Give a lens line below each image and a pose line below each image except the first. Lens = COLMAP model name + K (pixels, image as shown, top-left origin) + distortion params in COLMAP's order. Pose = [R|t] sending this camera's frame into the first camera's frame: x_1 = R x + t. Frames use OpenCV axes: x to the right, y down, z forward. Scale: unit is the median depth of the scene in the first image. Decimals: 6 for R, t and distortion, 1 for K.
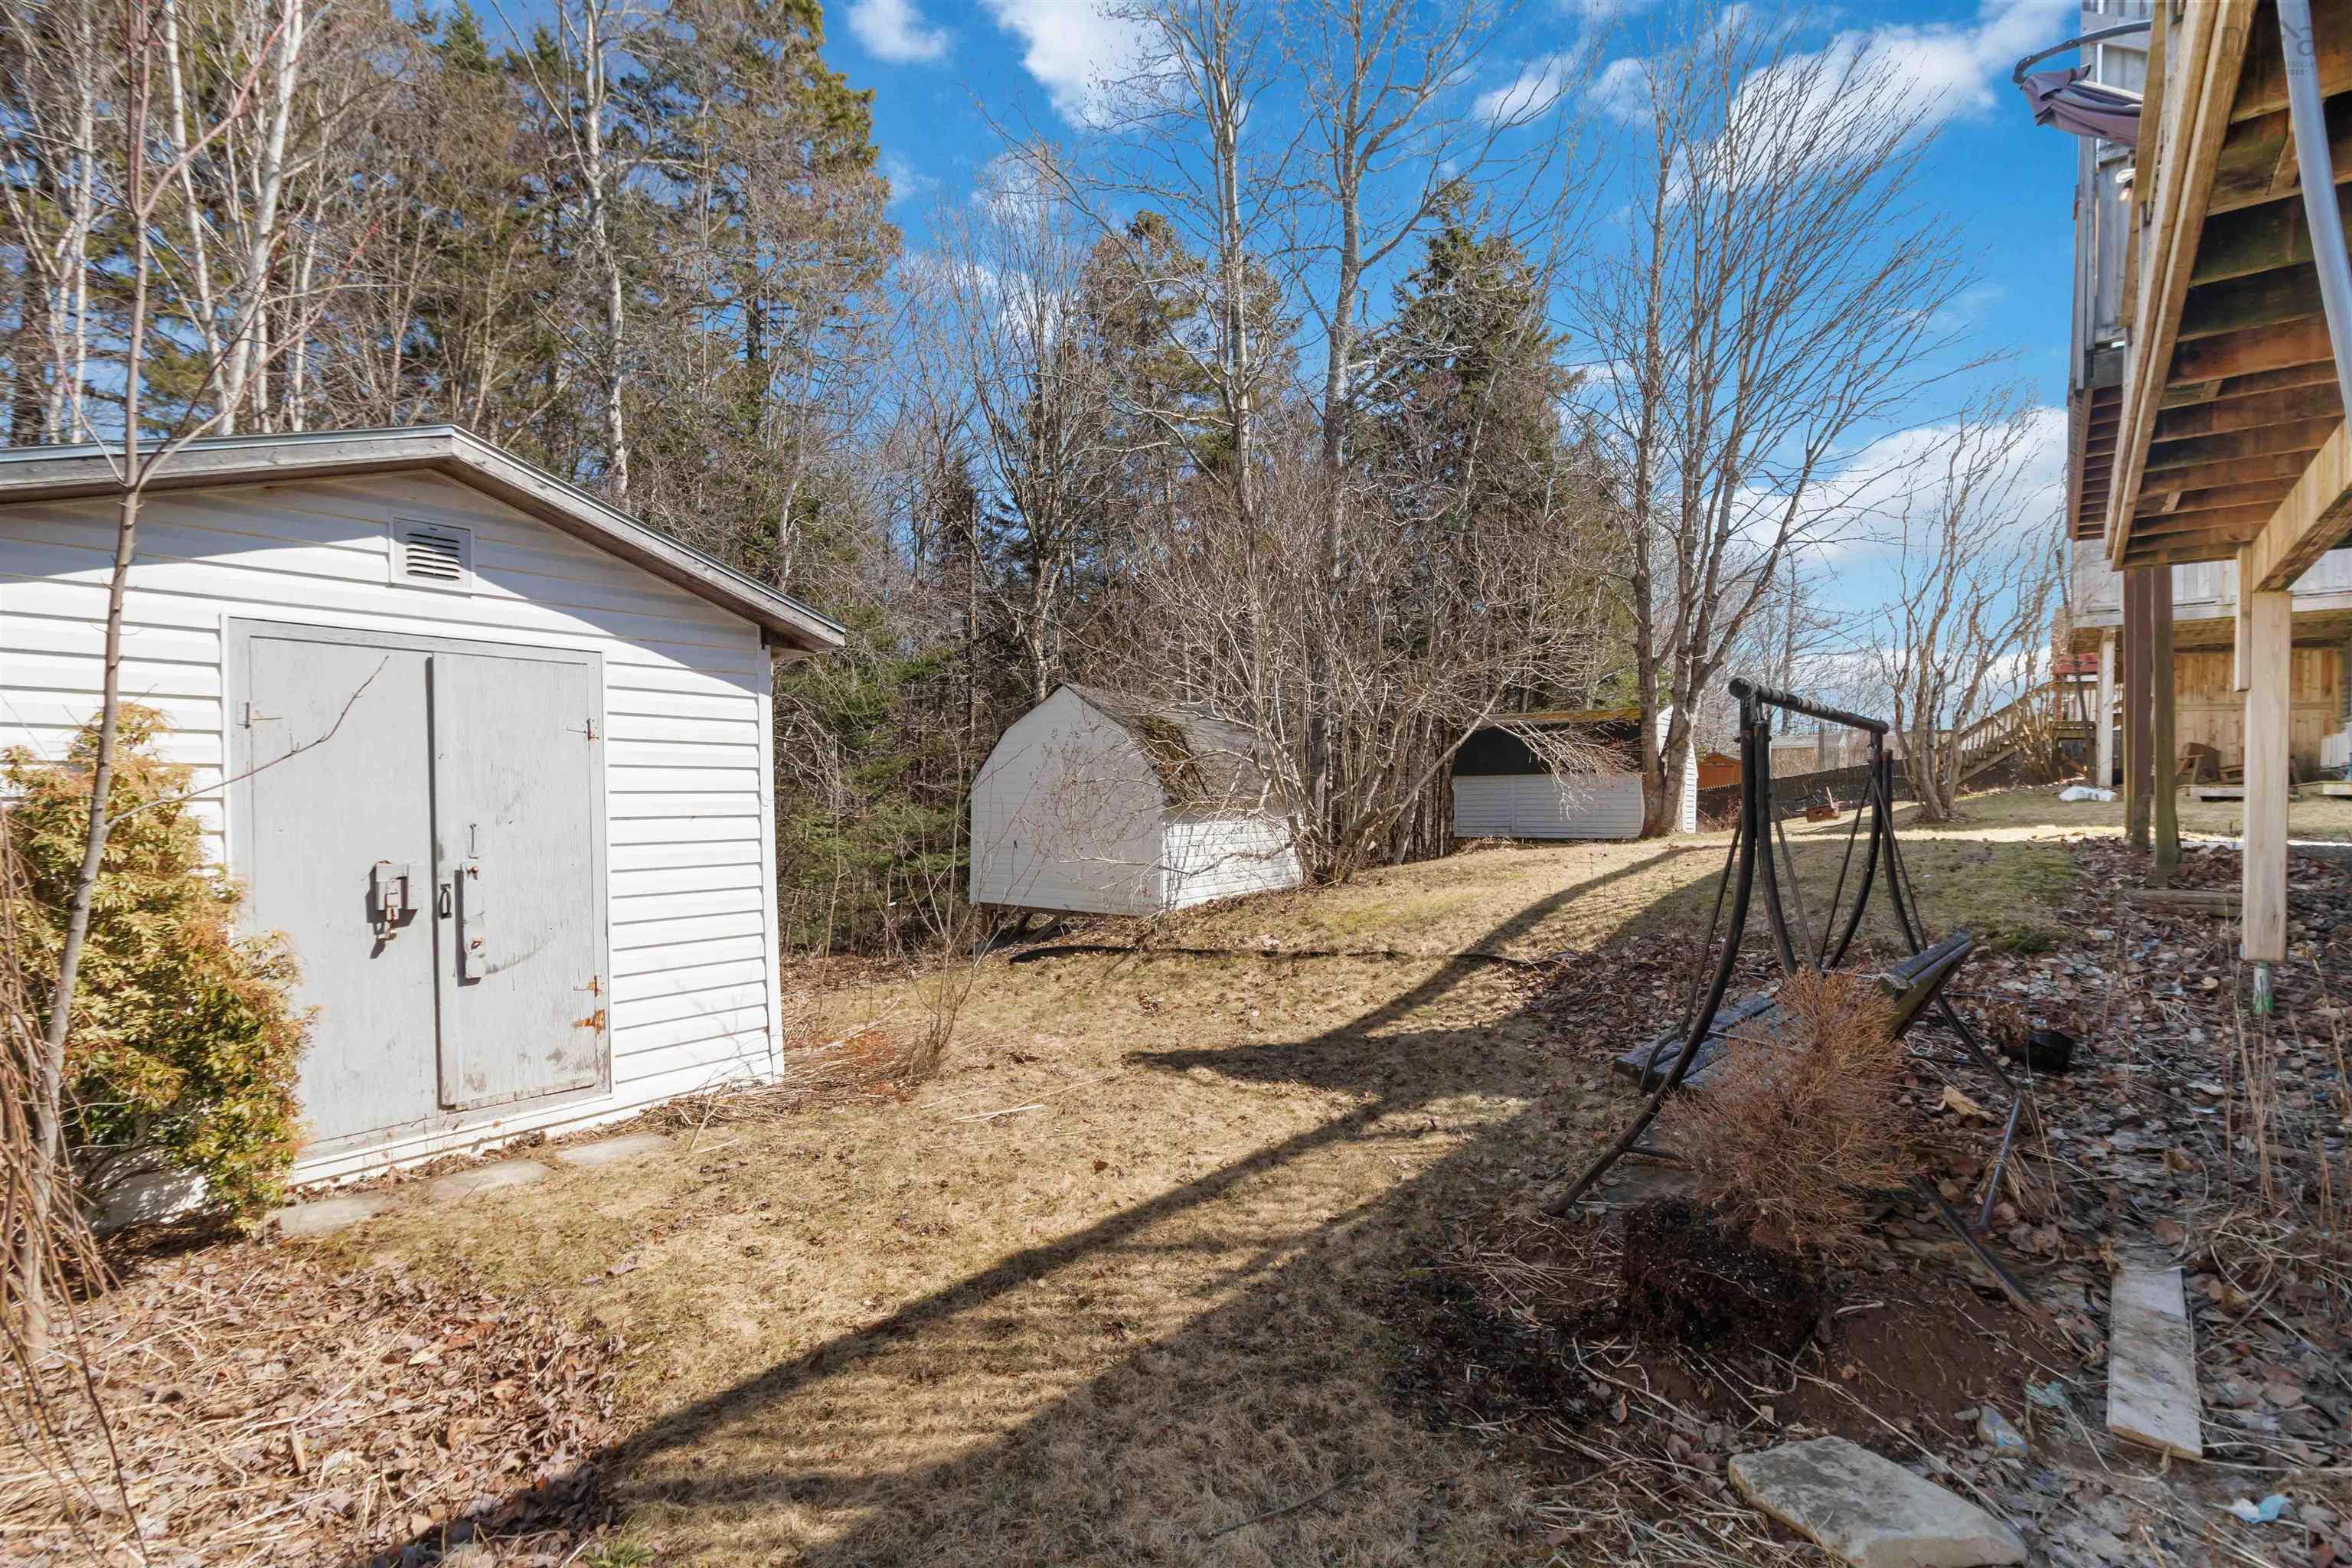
lens RADIAL K [[1099.5, 0, 1176.0], [0, 1099.5, 784.0], [0, 0, 1]] dist [-0.000512, -0.000131]
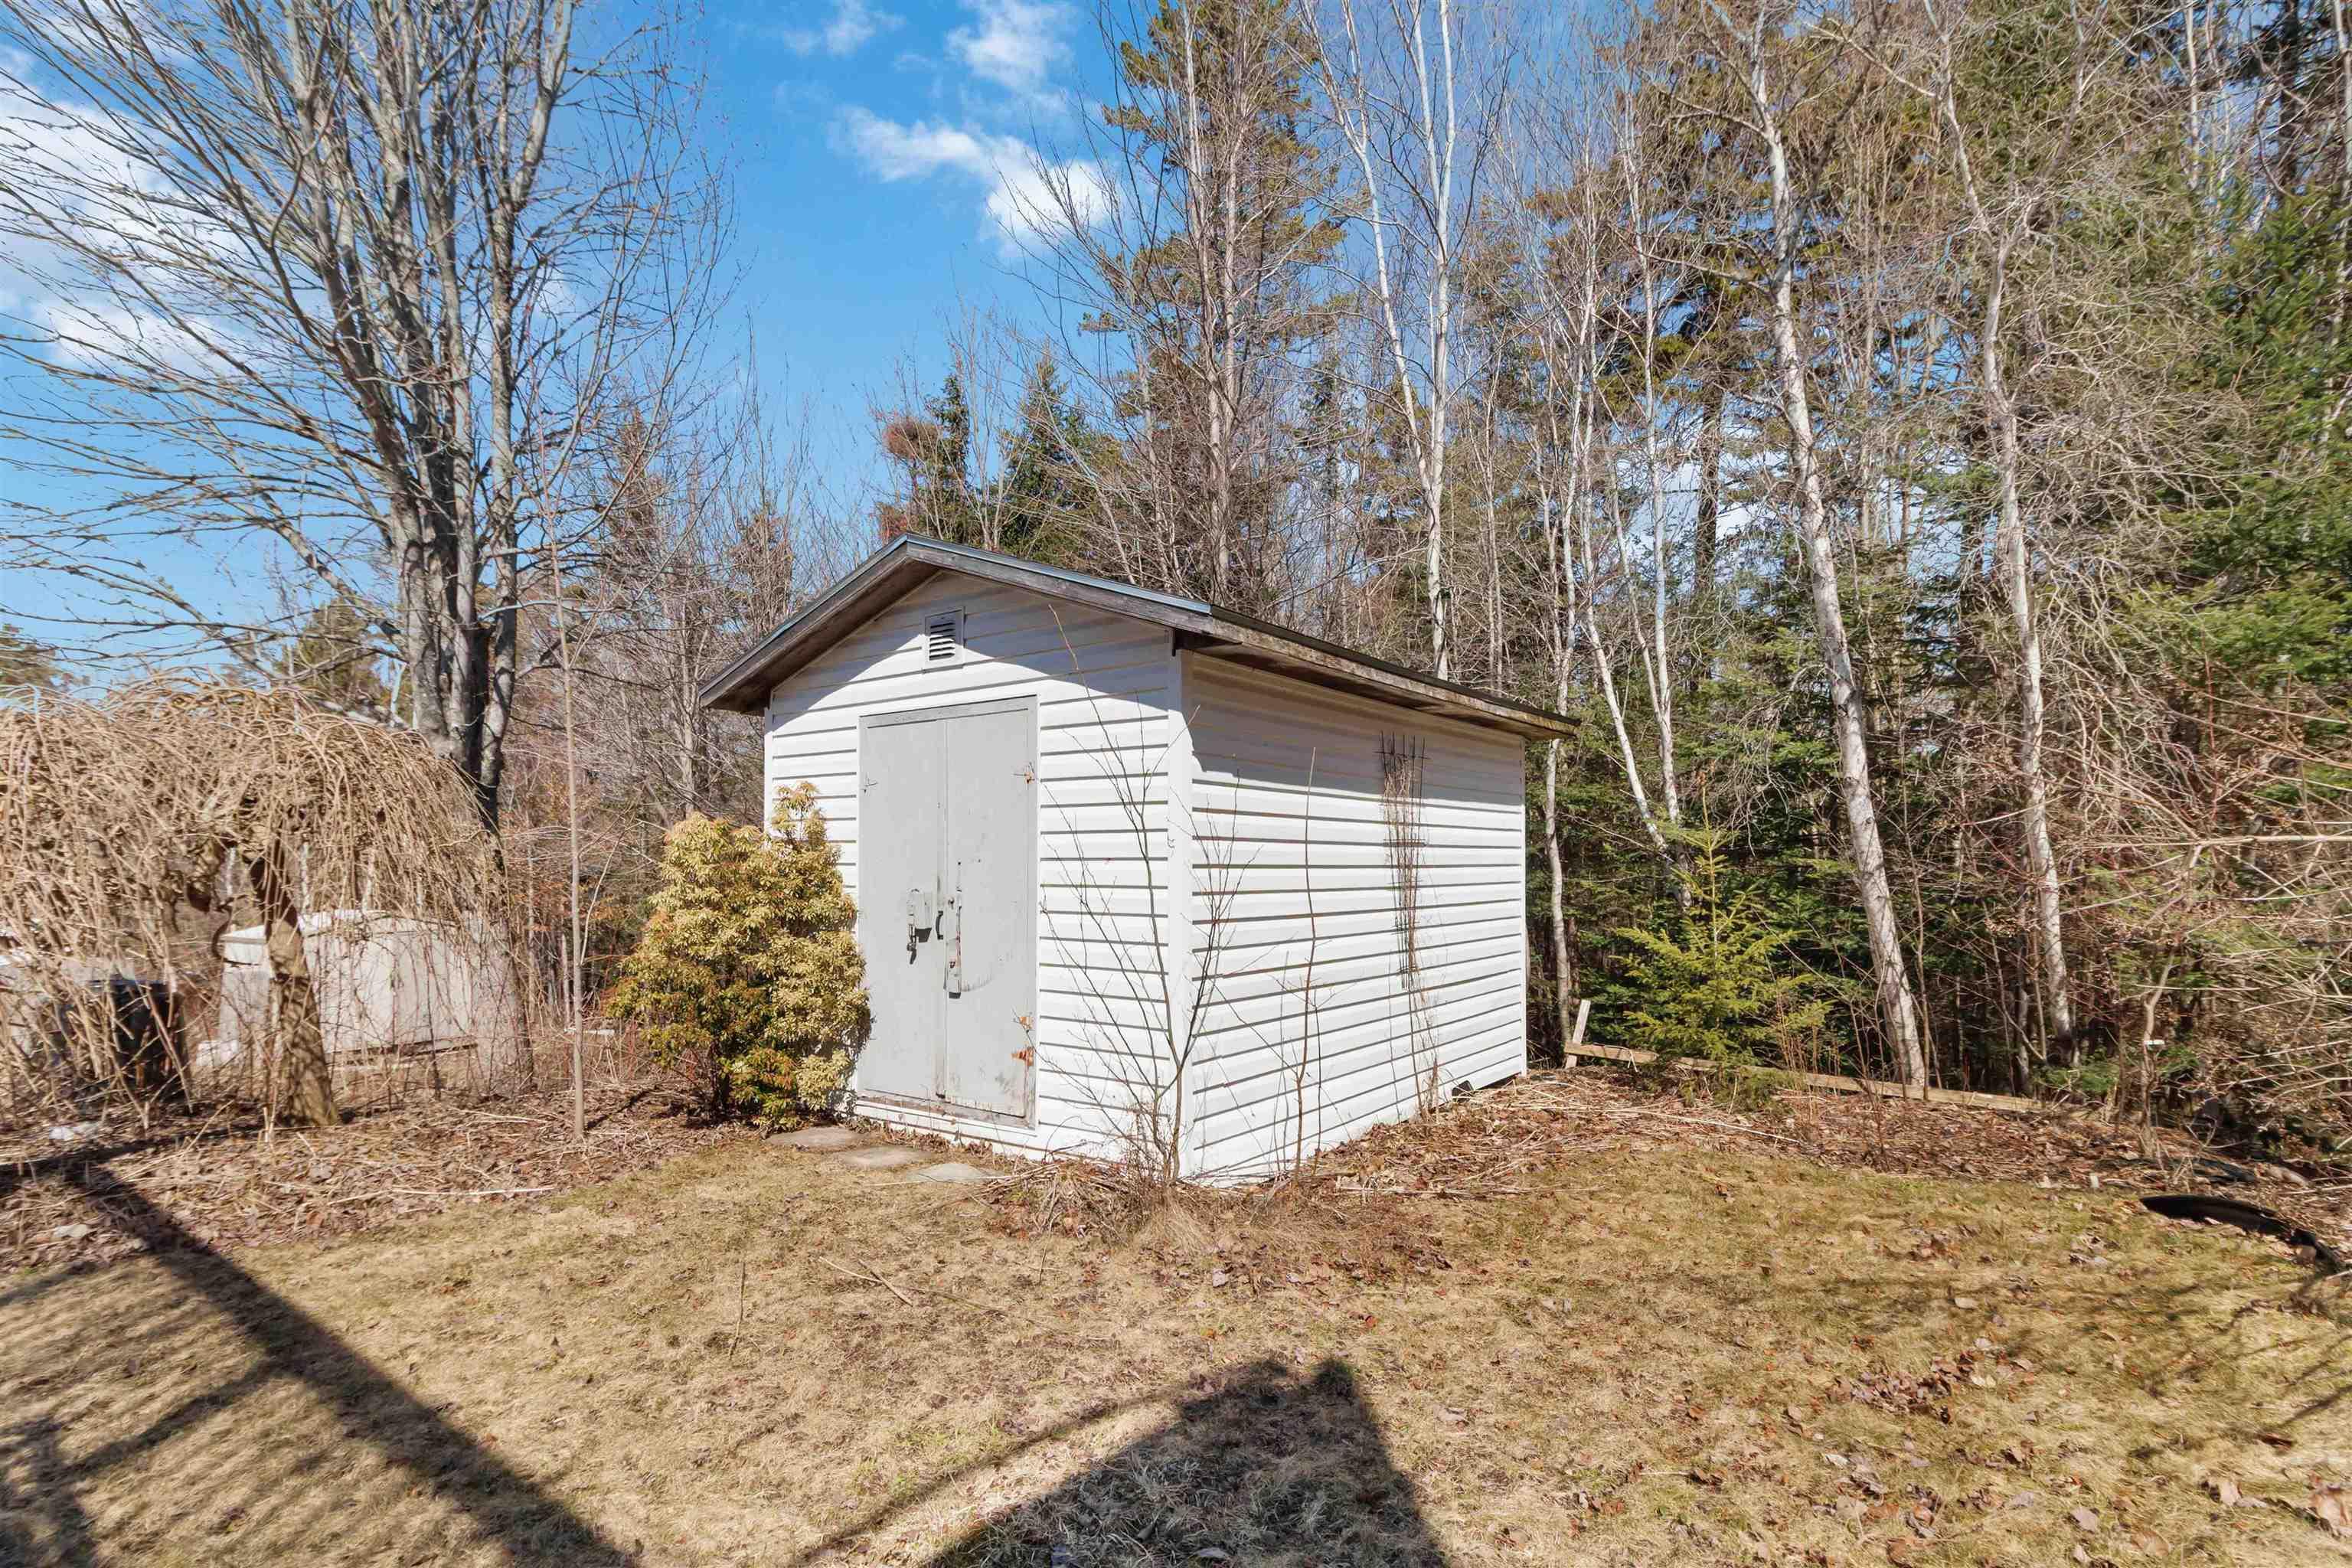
lens RADIAL K [[1143.6, 0, 1168.7], [0, 1143.6, 863.8], [0, 0, 1]] dist [-0.001621, -0.000352]
pose [[0.031026, 0.006238, -0.999499, 0.578849], [0.006969, 0.999955, 0.006458, 0.032157], [0.999494, -0.007166, 0.030982, 1.175013]]
